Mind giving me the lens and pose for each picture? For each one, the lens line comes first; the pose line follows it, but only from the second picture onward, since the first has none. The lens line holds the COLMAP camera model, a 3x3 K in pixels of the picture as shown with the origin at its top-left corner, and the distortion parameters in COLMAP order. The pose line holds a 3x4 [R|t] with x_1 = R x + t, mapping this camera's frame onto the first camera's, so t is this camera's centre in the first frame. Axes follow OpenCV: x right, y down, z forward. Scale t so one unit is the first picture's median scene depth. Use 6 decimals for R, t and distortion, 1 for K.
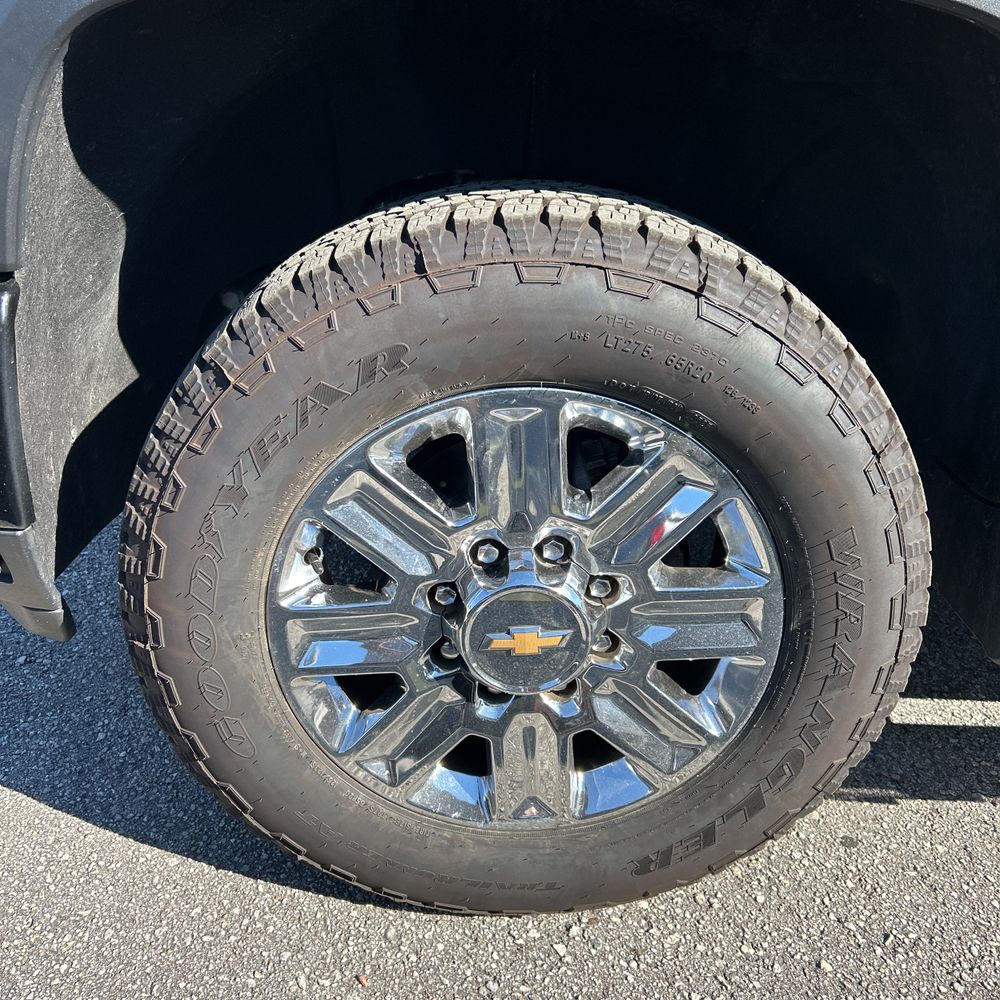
lens RADIAL K [[1019.0, 0, 497.8], [0, 1019.0, 496.0], [0, 0, 1]] dist [0.052774, -0.068117]
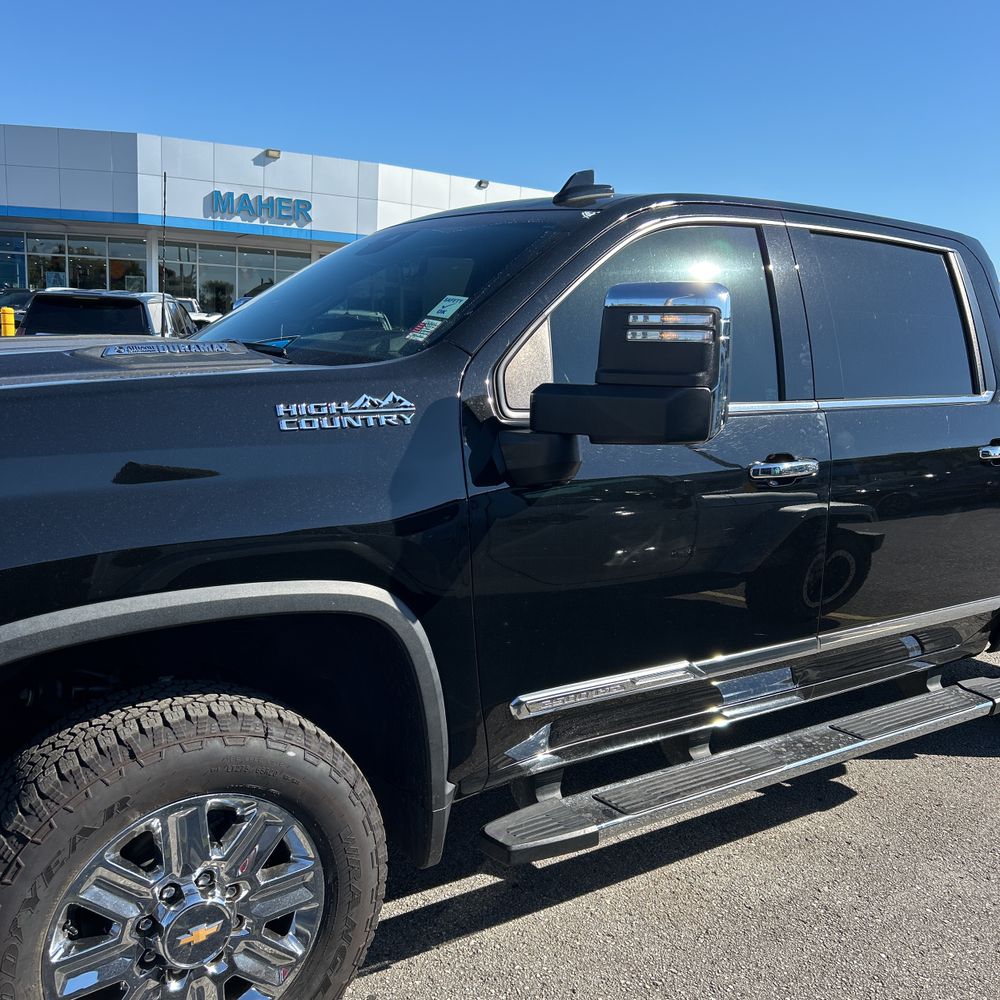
lens RADIAL K [[1022.2, 0, 500.4], [0, 1022.2, 496.7], [0, 0, 1]] dist [0.002382, 0.015755]
pose [[0.826860, -0.098429, 0.553728, -0.477688], [0.230388, 0.957446, -0.173836, -0.170766], [-0.513054, 0.271310, 0.814351, -1.020940]]
